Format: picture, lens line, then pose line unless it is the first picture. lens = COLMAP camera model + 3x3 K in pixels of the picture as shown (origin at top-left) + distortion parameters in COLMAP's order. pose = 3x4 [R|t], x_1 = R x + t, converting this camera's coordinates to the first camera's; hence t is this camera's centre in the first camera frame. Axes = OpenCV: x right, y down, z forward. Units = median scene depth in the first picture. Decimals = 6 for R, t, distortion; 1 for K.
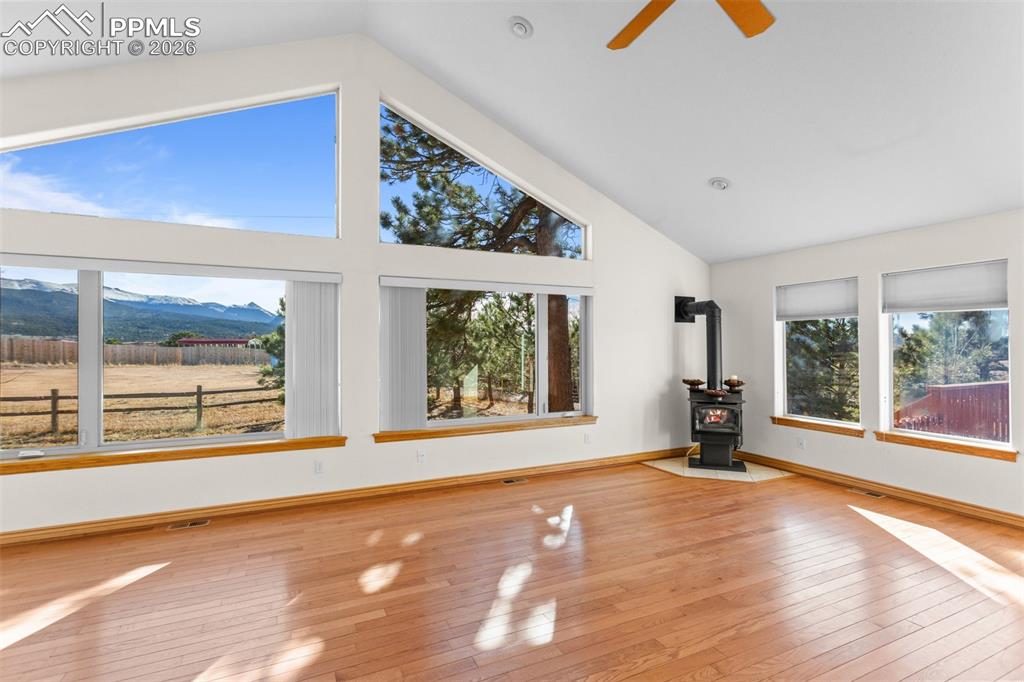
lens RADIAL K [[487.2, 0, 509.8], [0, 487.2, 337.6], [0, 0, 1]] dist [0.003026, 0.001388]
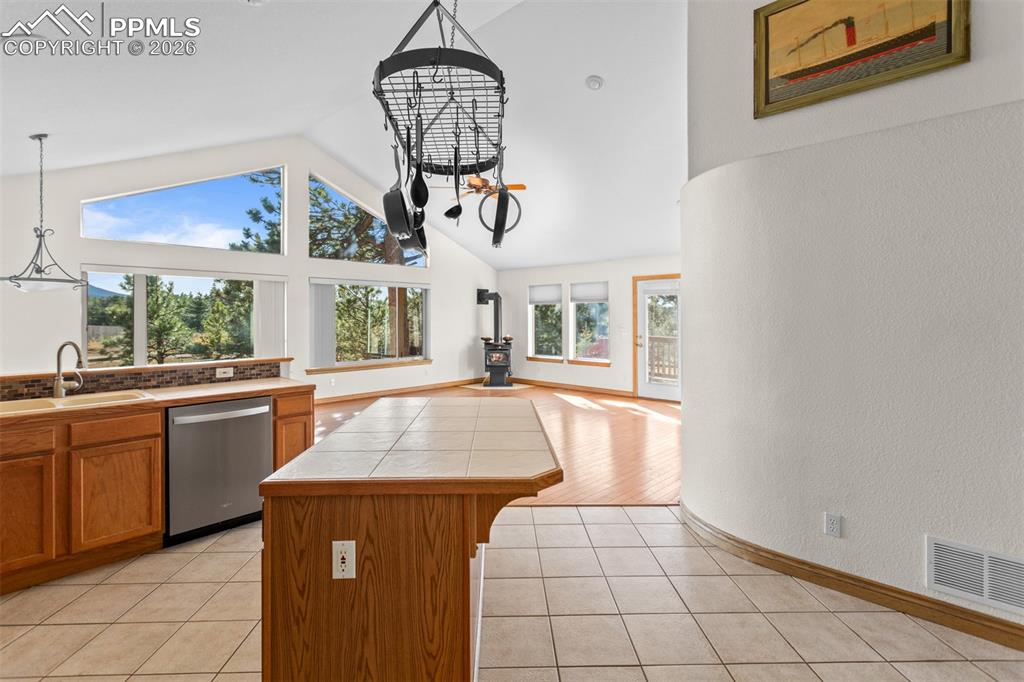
lens RADIAL K [[494.0, 0, 508.7], [0, 494.0, 315.4], [0, 0, 1]] dist [0.001453, 0.000289]
pose [[0.934730, 0.001479, 0.355355, -0.184547], [-0.006116, 0.999910, 0.011926, -0.015117], [-0.355306, -0.013320, 0.934655, -0.705283]]
